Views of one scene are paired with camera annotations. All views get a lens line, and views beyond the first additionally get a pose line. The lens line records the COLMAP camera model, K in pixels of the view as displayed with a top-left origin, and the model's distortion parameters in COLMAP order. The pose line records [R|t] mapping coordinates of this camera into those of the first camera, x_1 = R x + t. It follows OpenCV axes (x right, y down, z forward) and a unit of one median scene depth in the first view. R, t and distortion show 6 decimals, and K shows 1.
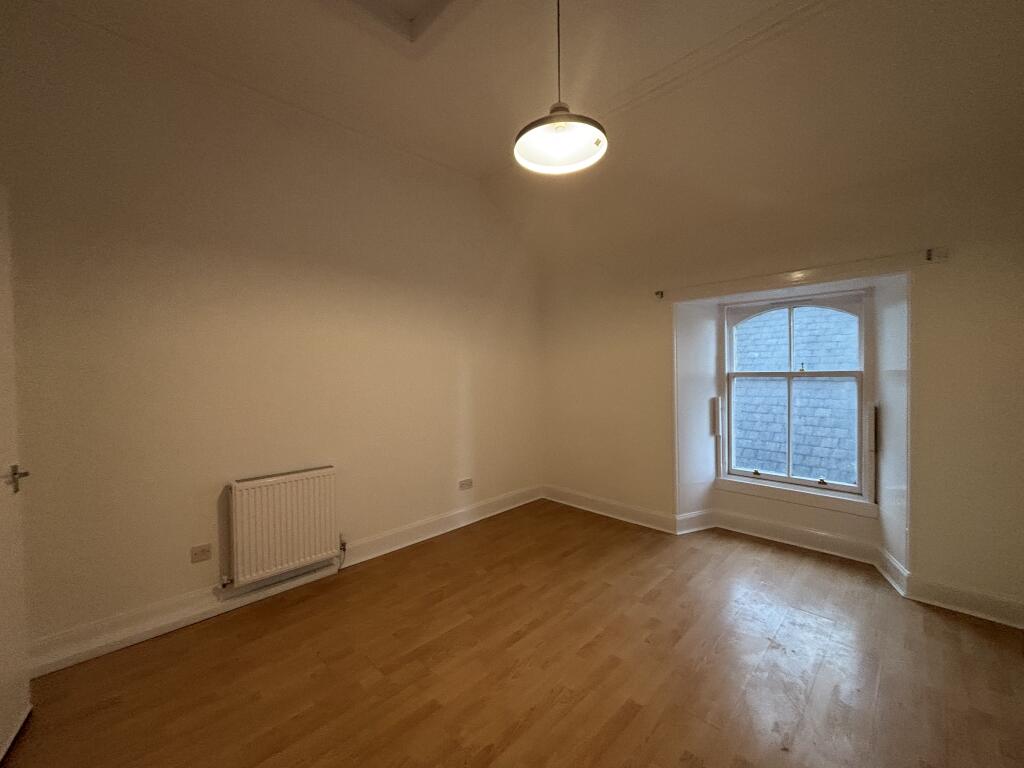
lens RADIAL K [[417.1, 0, 512.0], [0, 417.1, 384.0], [0, 0, 1]] dist [0.013547, 0.000663]
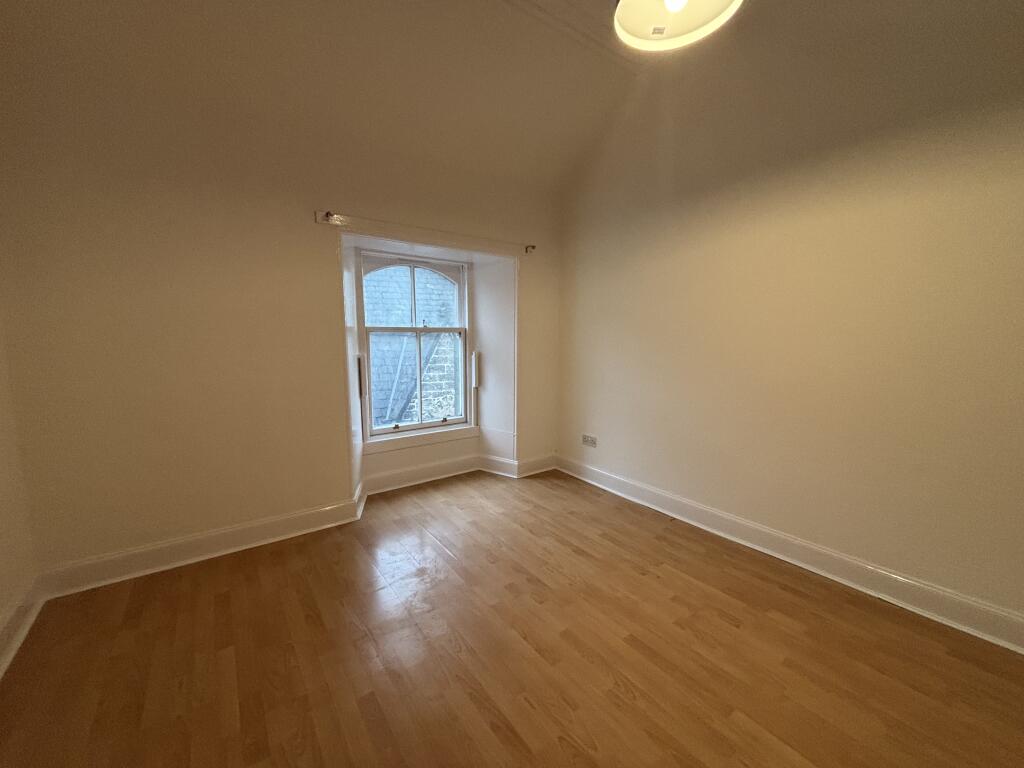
lens RADIAL K [[417.1, 0, 512.0], [0, 417.1, 384.0], [0, 0, 1]] dist [0.013547, 0.000663]
pose [[0.141708, -0.104092, 0.984420, -0.371928], [0.024108, 0.994524, 0.101690, 0.012964], [-0.989615, 0.009322, 0.143441, 0.594758]]
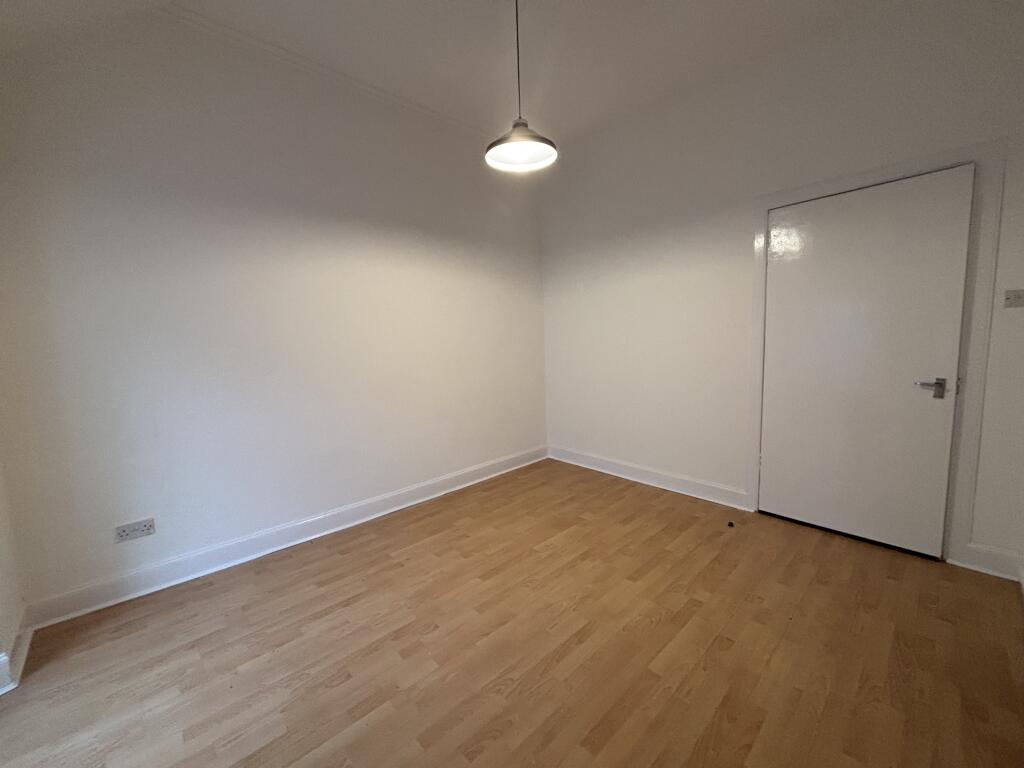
lens RADIAL K [[417.1, 0, 512.0], [0, 417.1, 384.0], [0, 0, 1]] dist [0.013547, 0.000663]
pose [[-0.998542, 0.048475, 0.023748, 0.069798], [0.051332, 0.988824, 0.139972, -0.023367], [-0.016698, 0.140987, -0.989871, 1.184222]]
